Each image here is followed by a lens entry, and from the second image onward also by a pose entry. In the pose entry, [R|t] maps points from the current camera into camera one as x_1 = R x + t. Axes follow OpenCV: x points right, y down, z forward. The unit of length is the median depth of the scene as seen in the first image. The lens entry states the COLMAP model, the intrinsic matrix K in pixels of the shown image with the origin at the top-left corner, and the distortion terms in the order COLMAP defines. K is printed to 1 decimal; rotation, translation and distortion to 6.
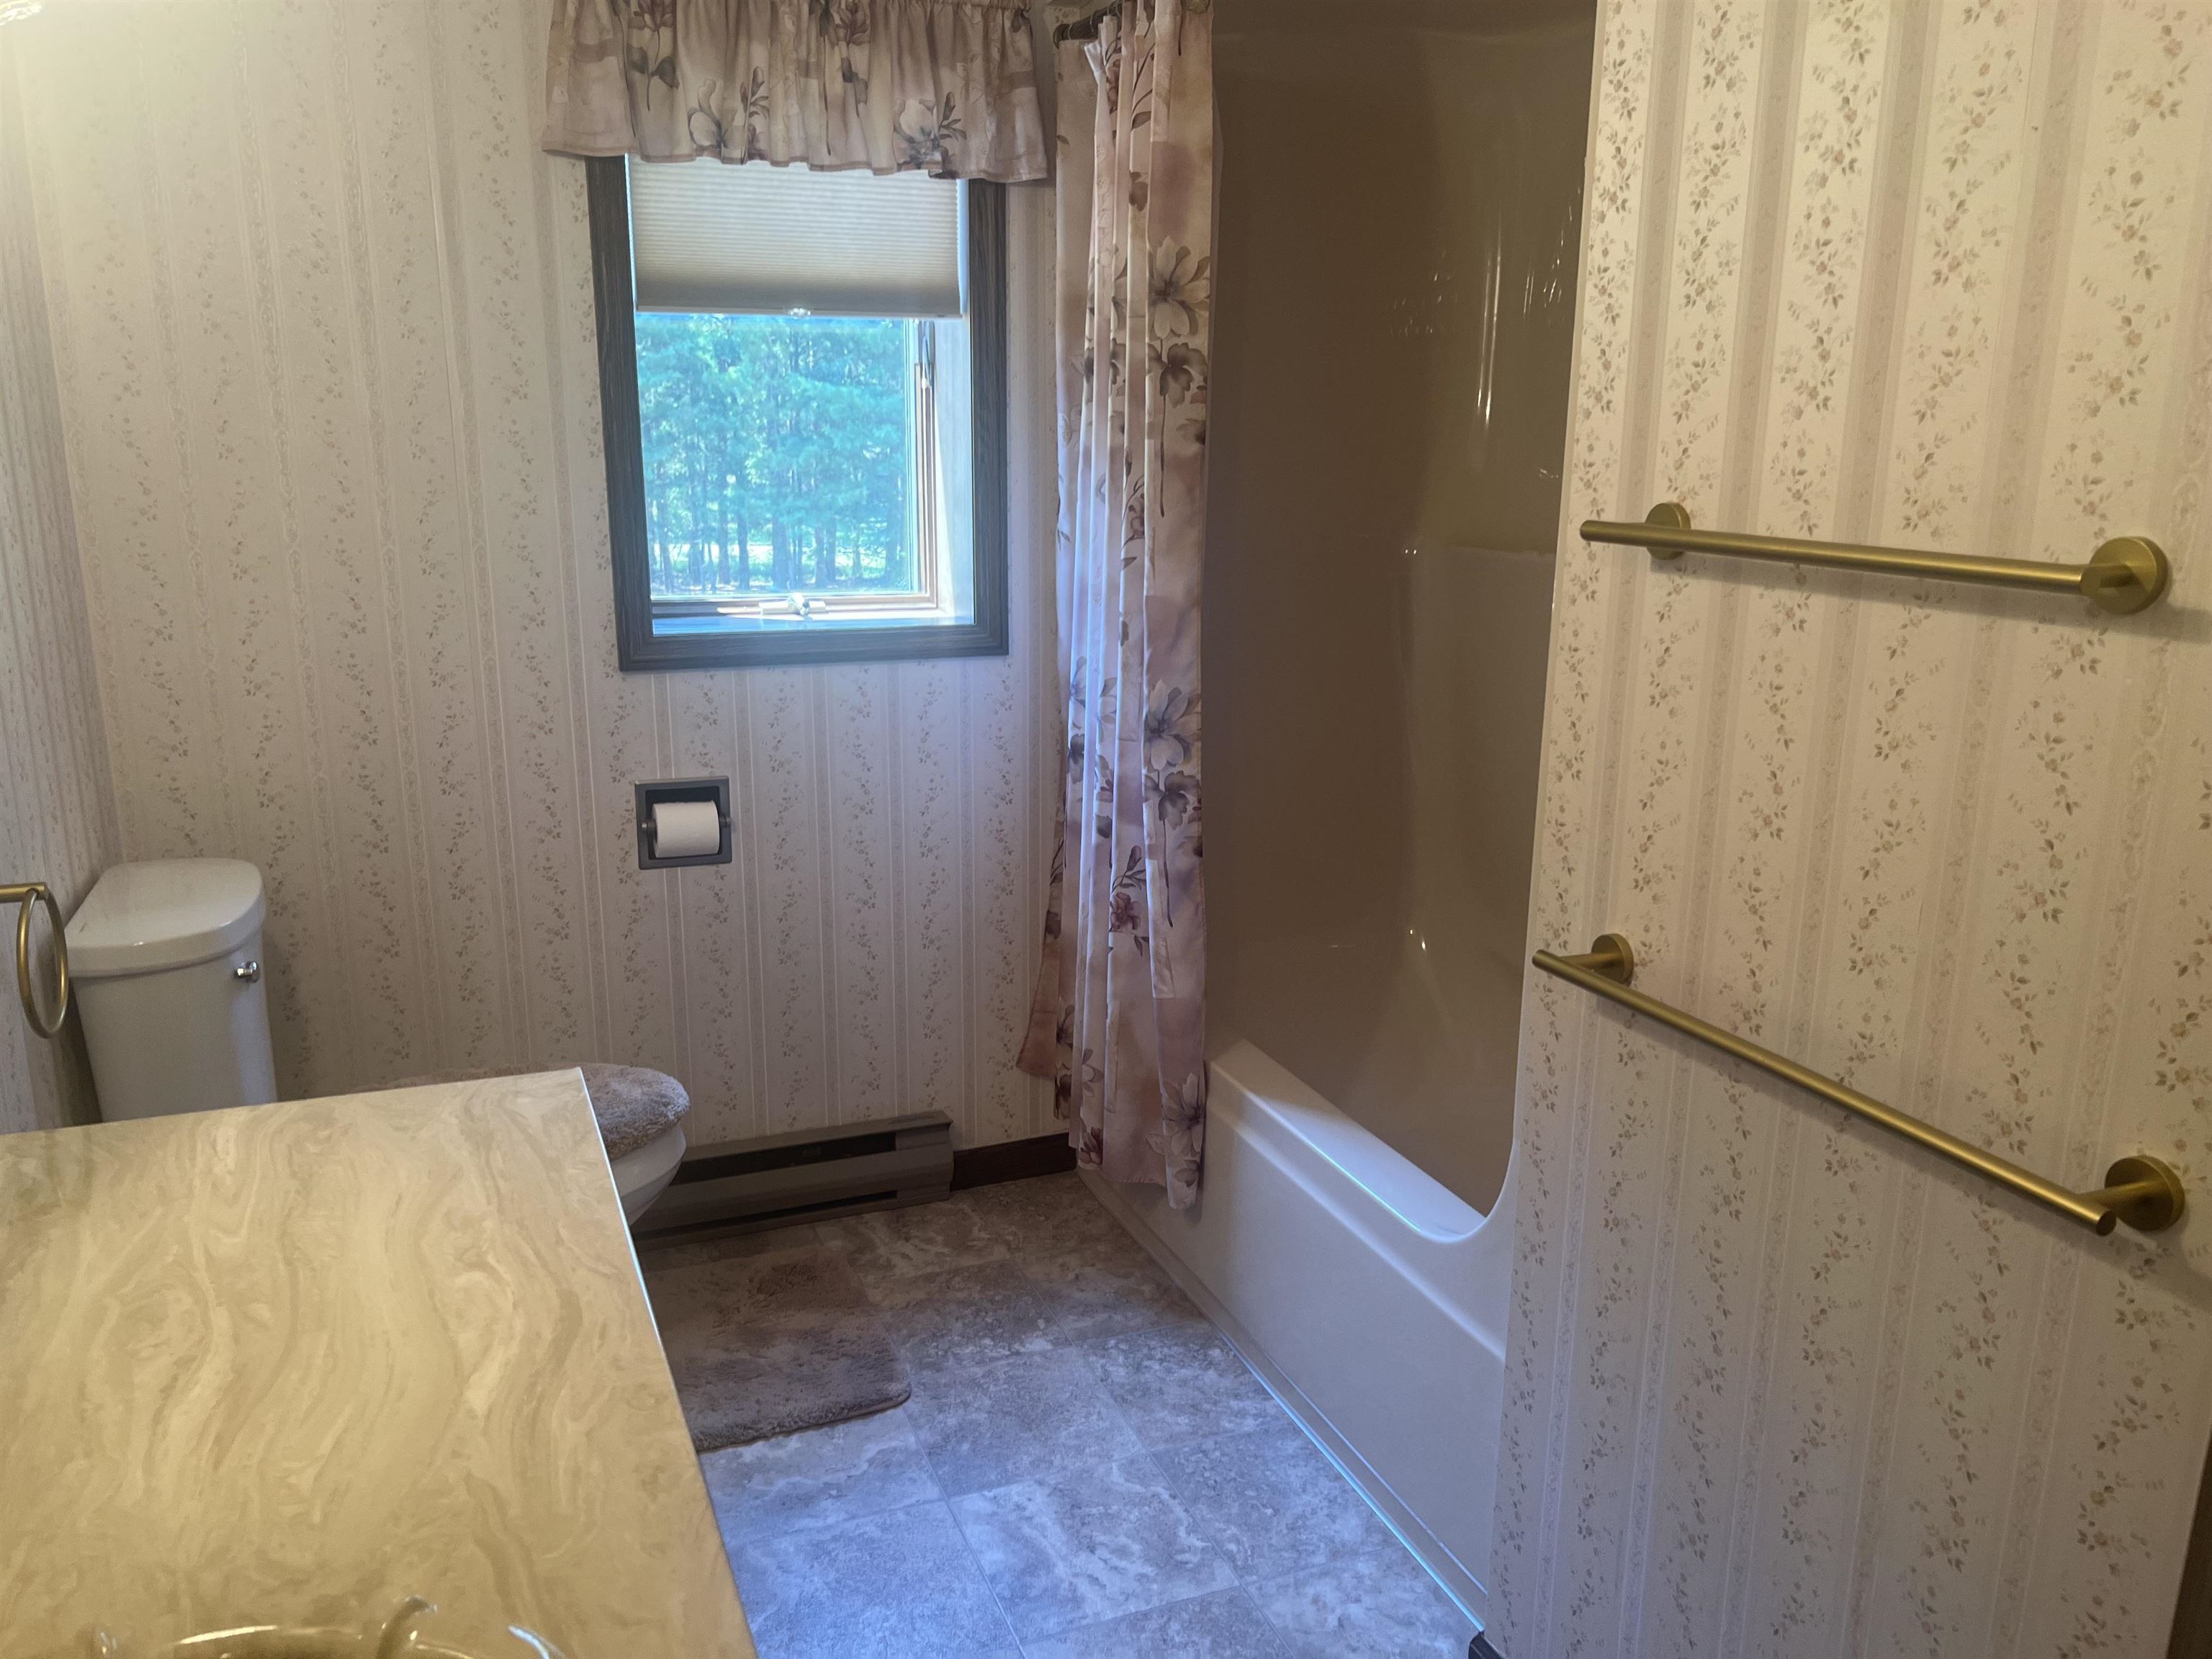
lens RADIAL K [[1661.3, 0, 1106.0], [0, 1661.3, 829.5], [0, 0, 1]] dist [0.074387, -0.137853]
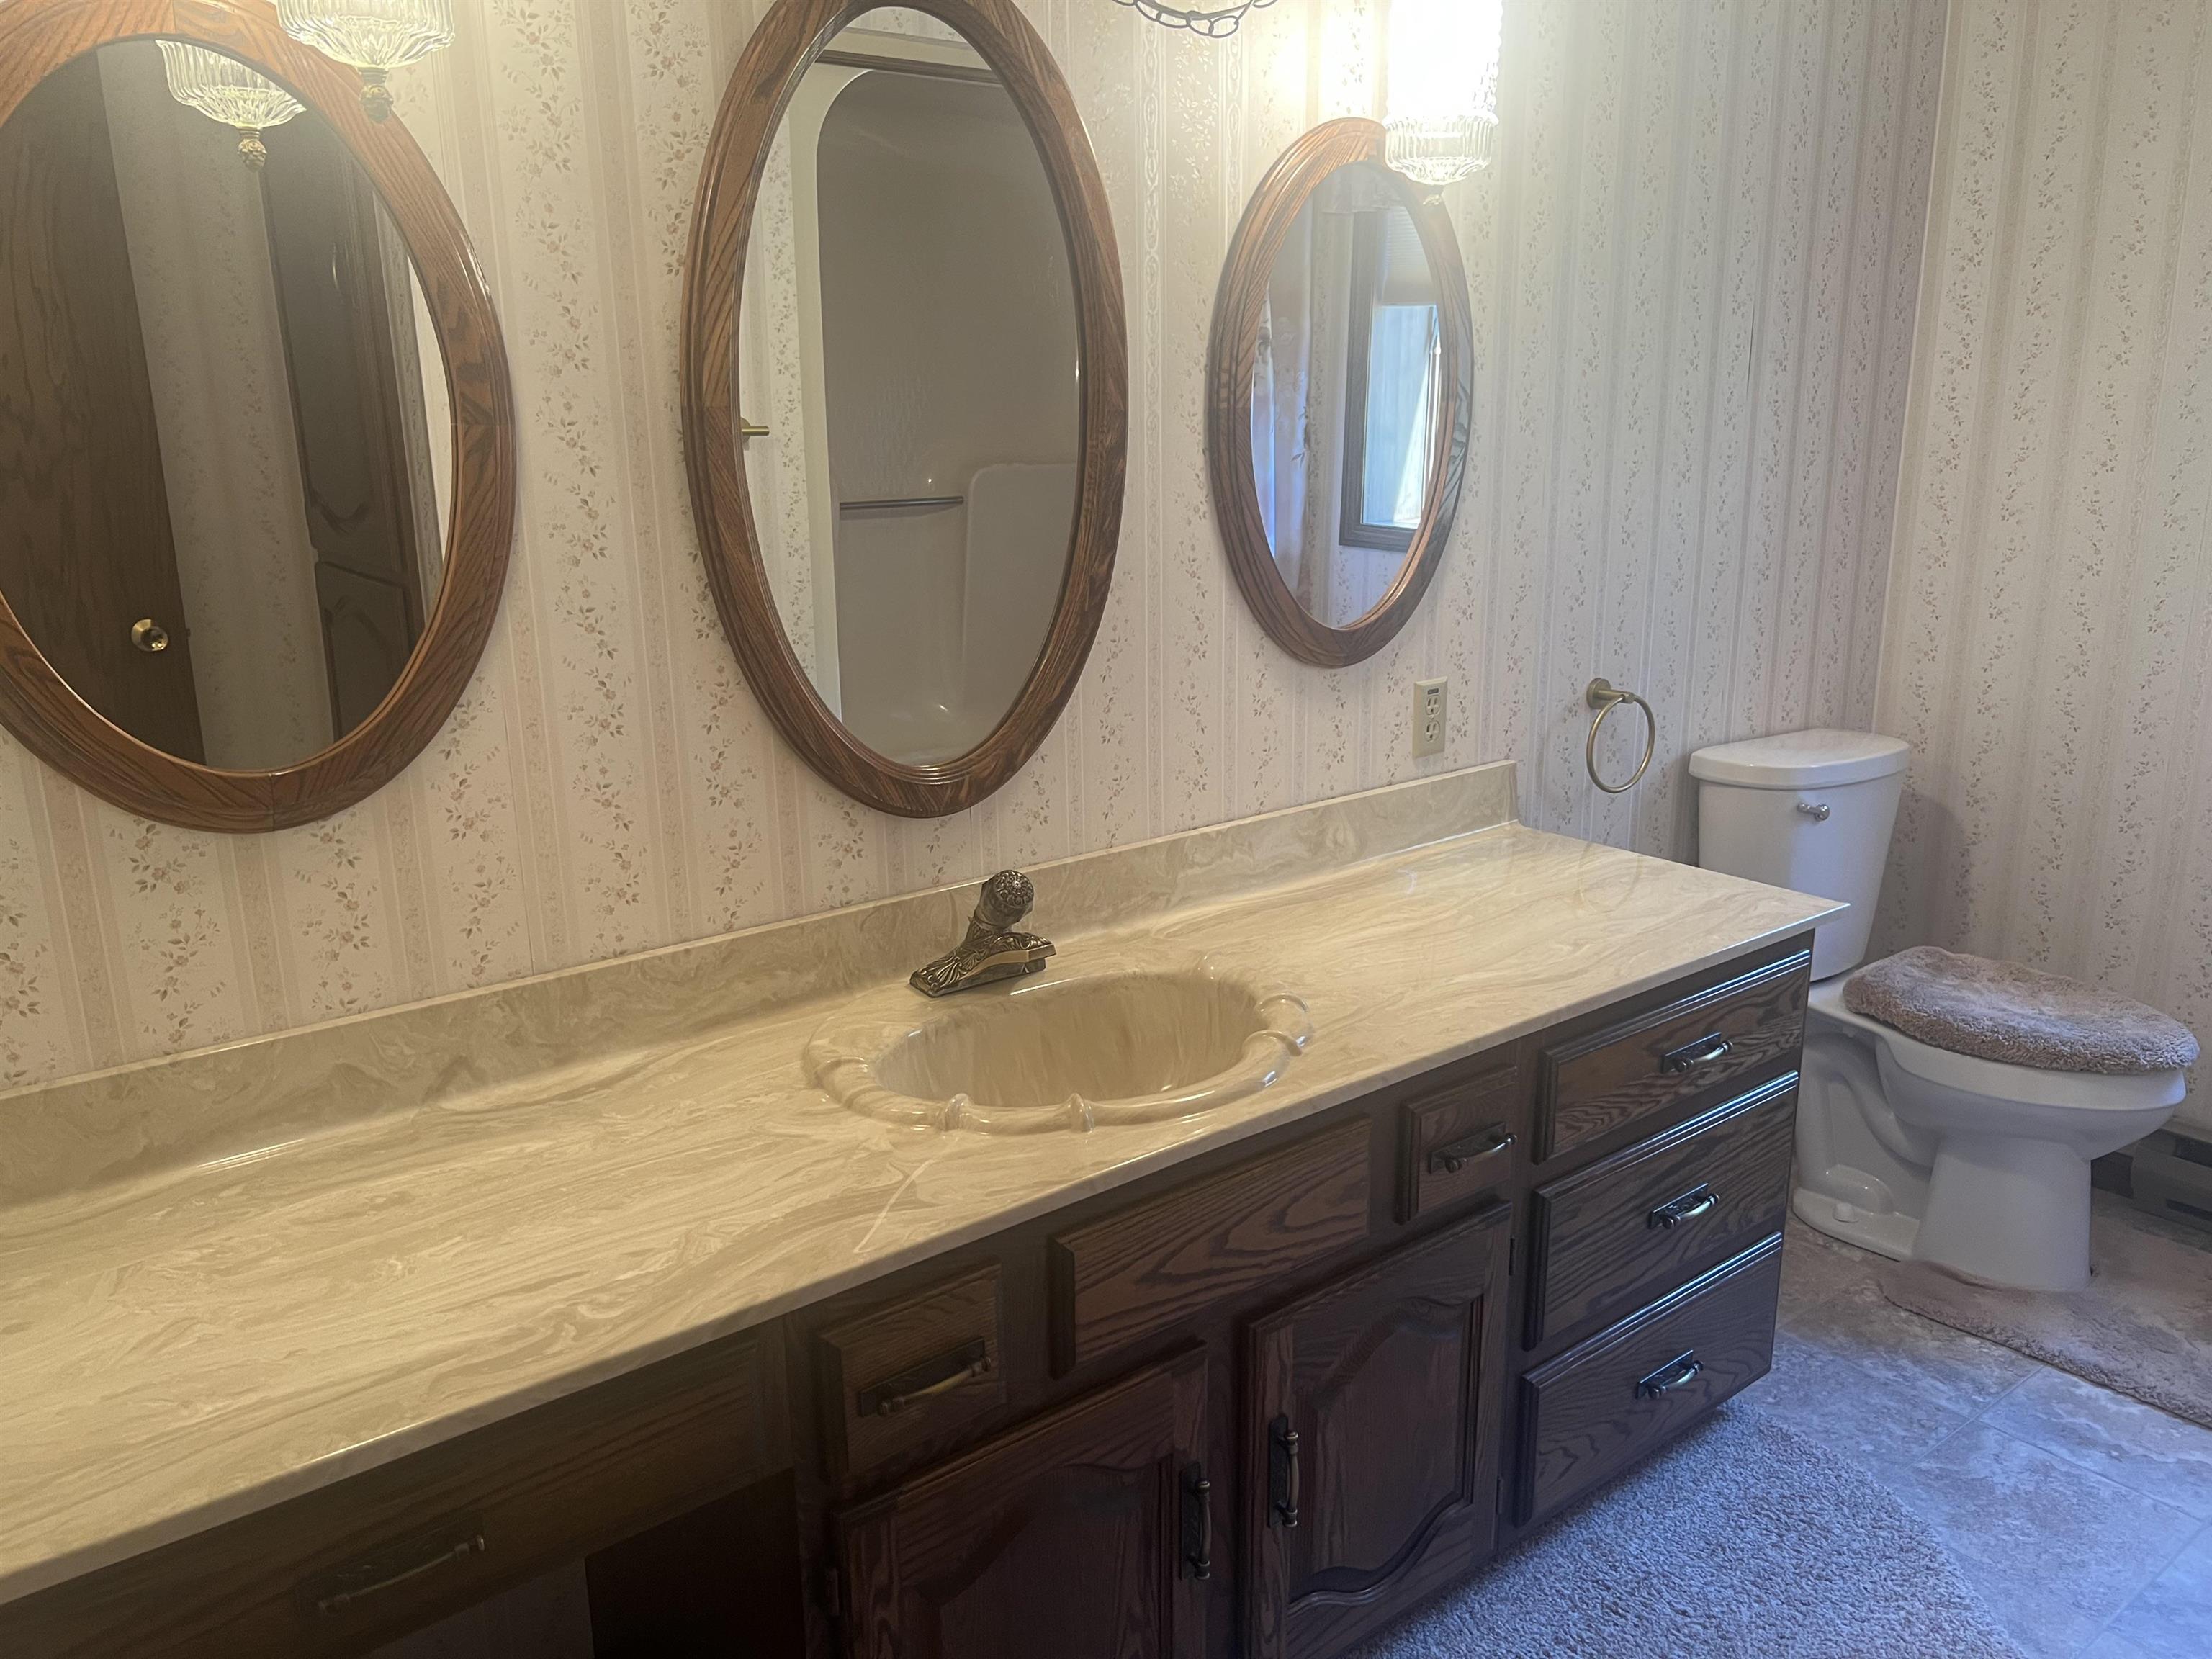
lens RADIAL K [[1661.3, 0, 1106.0], [0, 1661.3, 829.5], [0, 0, 1]] dist [0.074387, -0.137853]
pose [[0.274352, 0.222708, -0.935485, 0.582655], [-0.213102, 0.962705, 0.166692, -0.000227], [0.937720, 0.153621, 0.311580, 0.076584]]
